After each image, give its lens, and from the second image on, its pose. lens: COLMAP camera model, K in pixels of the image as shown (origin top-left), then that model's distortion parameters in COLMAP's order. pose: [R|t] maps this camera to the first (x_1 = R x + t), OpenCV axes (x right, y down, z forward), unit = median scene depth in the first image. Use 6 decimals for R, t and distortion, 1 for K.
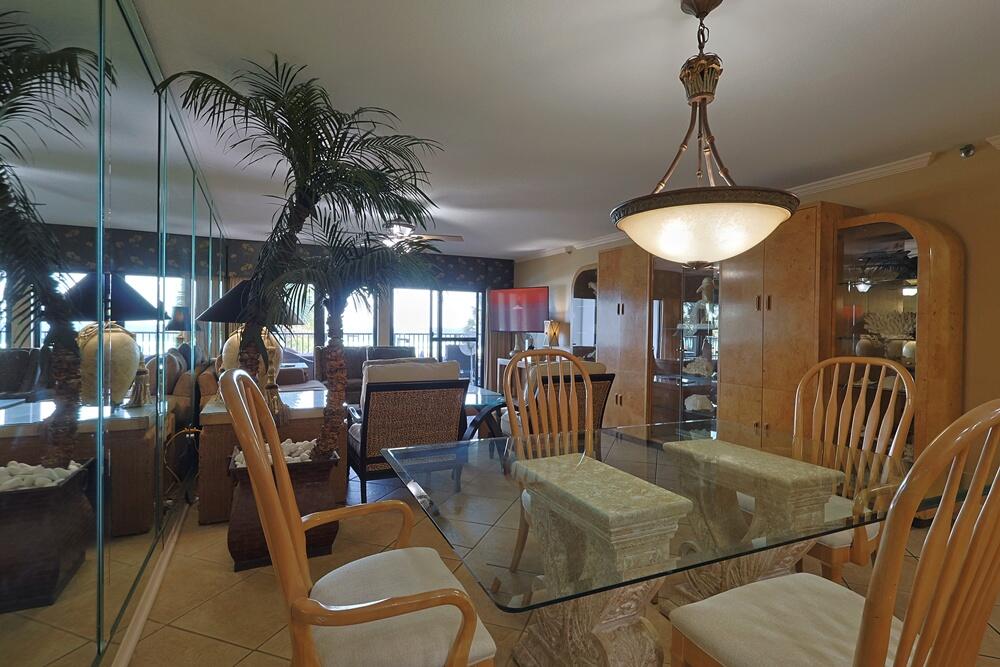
lens RADIAL K [[485.9, 0, 498.8], [0, 485.9, 332.8], [0, 0, 1]] dist [-0.005003, 0.000049]
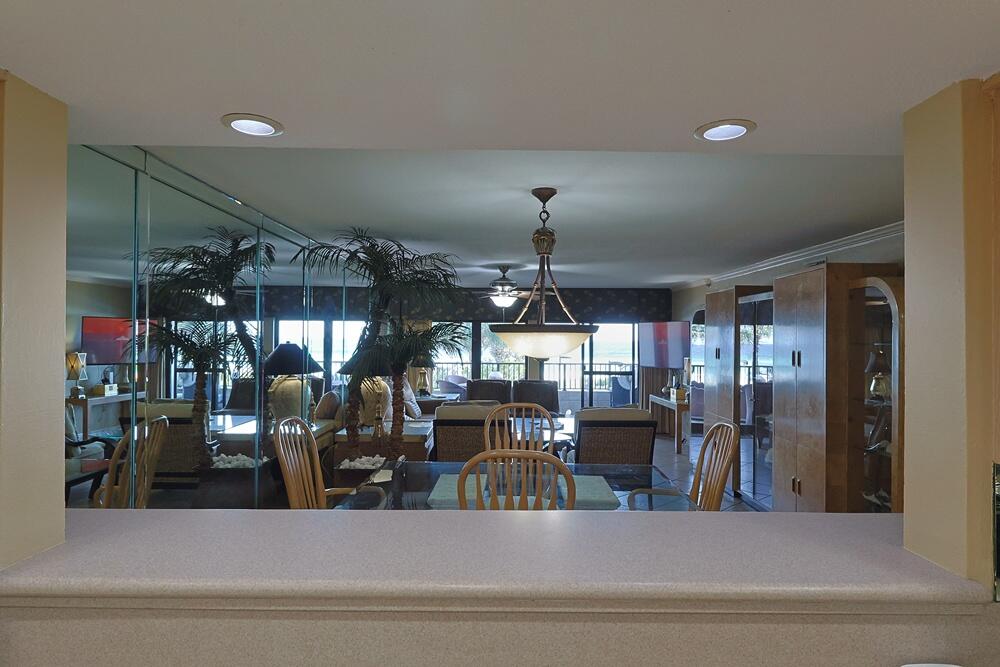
lens RADIAL K [[591.2, 0, 500.0], [0, 591.2, 333.5], [0, 0, 1]] dist [-0.002899, -0.000644]
pose [[0.900697, -0.009209, -0.434350, 0.258850], [-0.001736, 0.999691, -0.024794, -0.040559], [0.434444, 0.023086, 0.900403, -0.181397]]
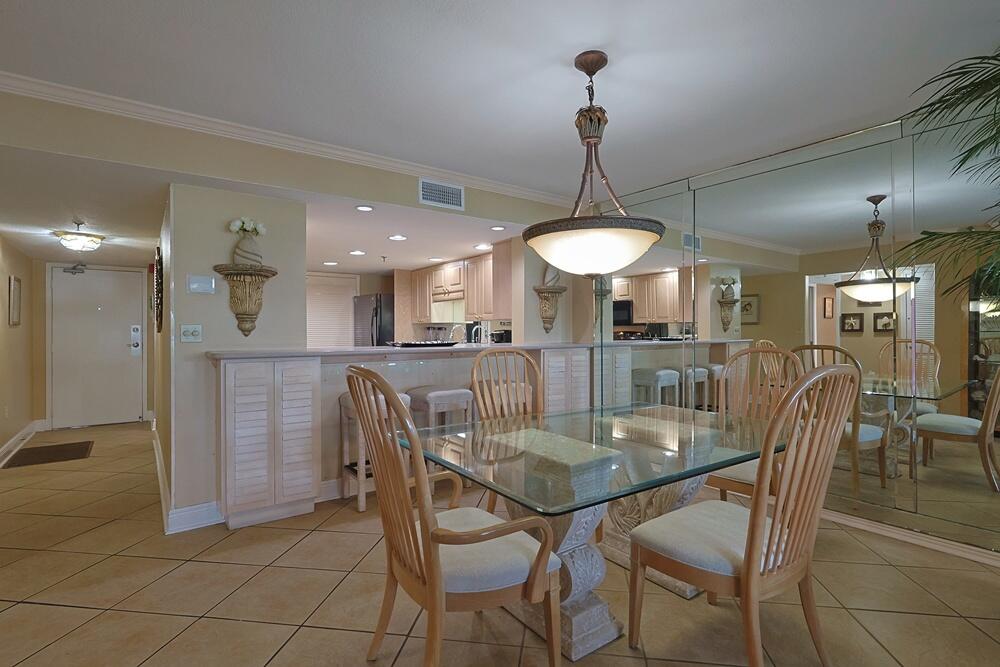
lens RADIAL K [[485.9, 0, 498.8], [0, 485.9, 332.8], [0, 0, 1]] dist [-0.005003, 0.000049]
pose [[-0.982085, -0.005125, -0.188369, 0.203467], [-0.007559, 0.999897, 0.012204, -0.001115], [0.188287, 0.013410, -0.982022, 0.504985]]
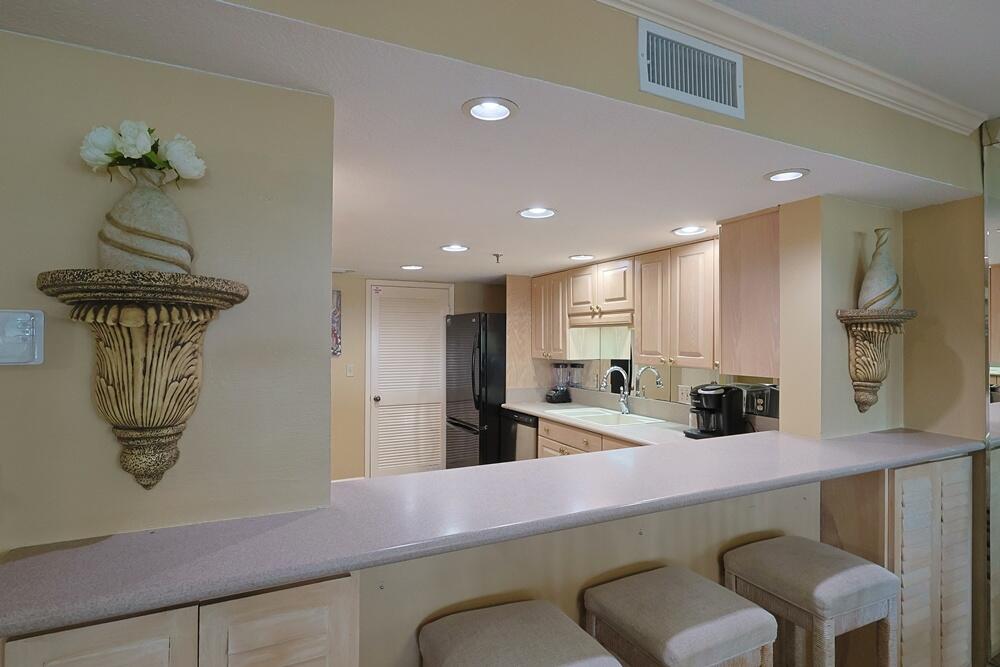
lens RADIAL K [[517.1, 0, 499.3], [0, 517.1, 337.1], [0, 0, 1]] dist [0.000069, 0.000232]
pose [[-0.999840, -0.013220, -0.012023, 0.240159], [-0.013322, 0.999875, 0.008469, -0.036839], [0.011909, 0.008628, -0.999892, 0.204736]]
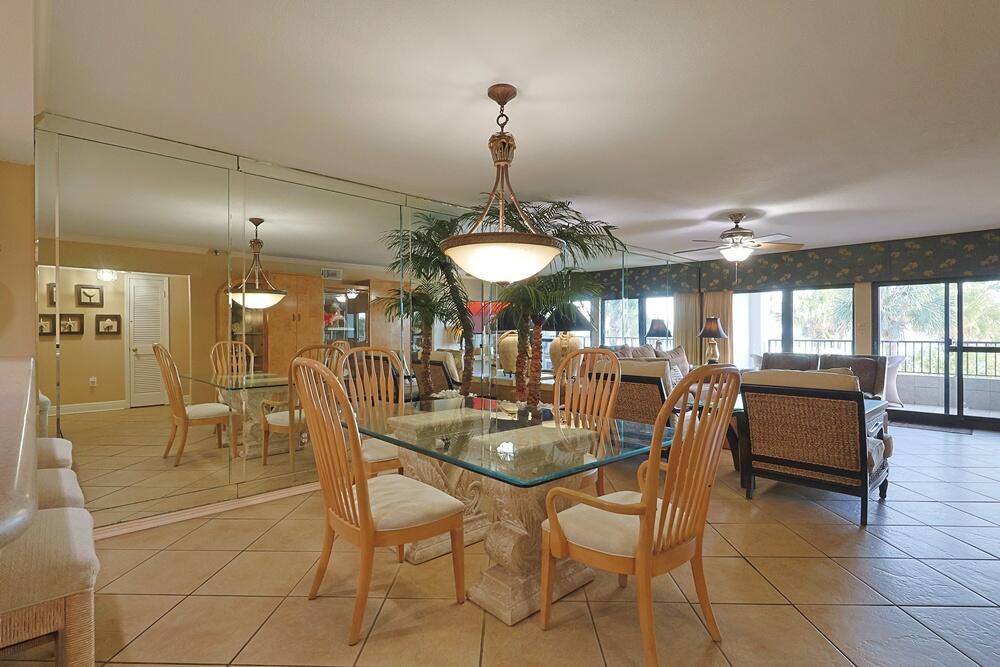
lens RADIAL K [[485.9, 0, 498.8], [0, 485.9, 332.8], [0, 0, 1]] dist [-0.005003, 0.000049]
pose [[0.300080, -0.008938, -0.953872, 0.400750], [-0.009211, 0.999882, -0.012267, 0.004491], [0.953870, 0.012468, 0.299962, 0.134317]]
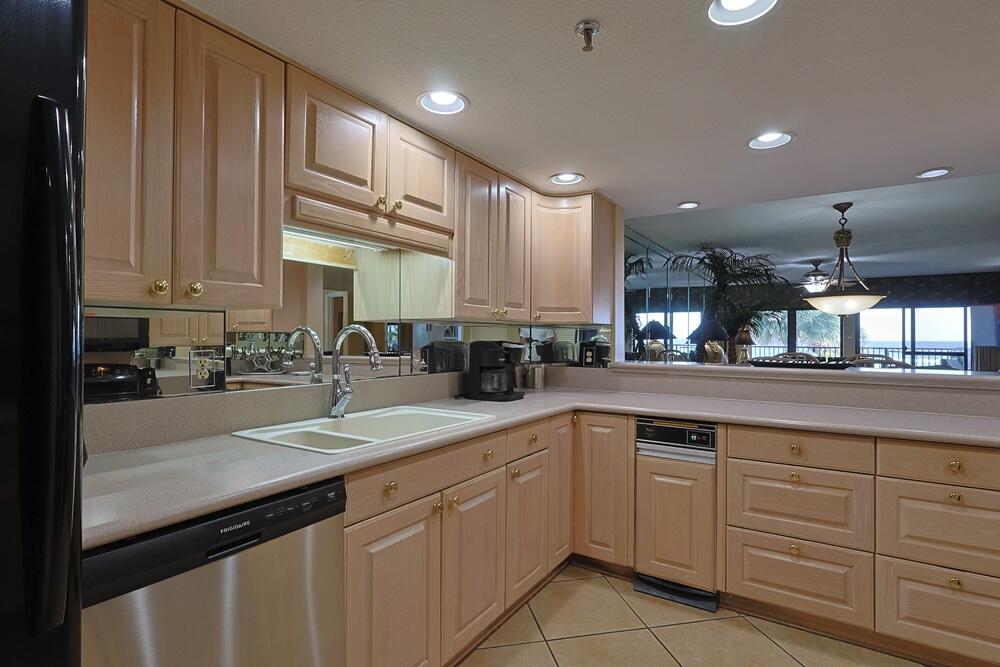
lens RADIAL K [[485.9, 0, 498.8], [0, 485.9, 332.8], [0, 0, 1]] dist [-0.005003, 0.000049]
pose [[0.512223, -0.015159, -0.858719, 0.368918], [-0.011611, 0.999631, -0.024572, 0.005754], [0.858774, 0.022557, 0.511858, -0.387822]]
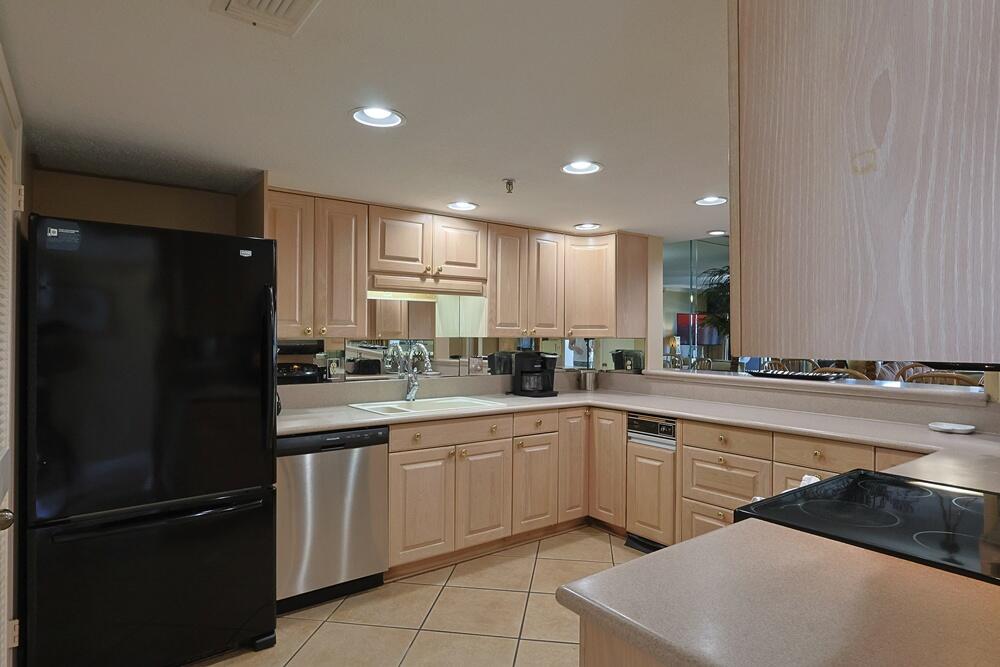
lens RADIAL K [[556.8, 0, 500.0], [0, 556.8, 333.5], [0, 0, 1]] dist [-0.000178, -0.000050]
pose [[0.190464, -0.011516, -0.981627, 0.583259], [-0.016949, 0.999744, -0.015018, -0.006049], [0.981548, 0.019498, 0.190220, -0.344858]]
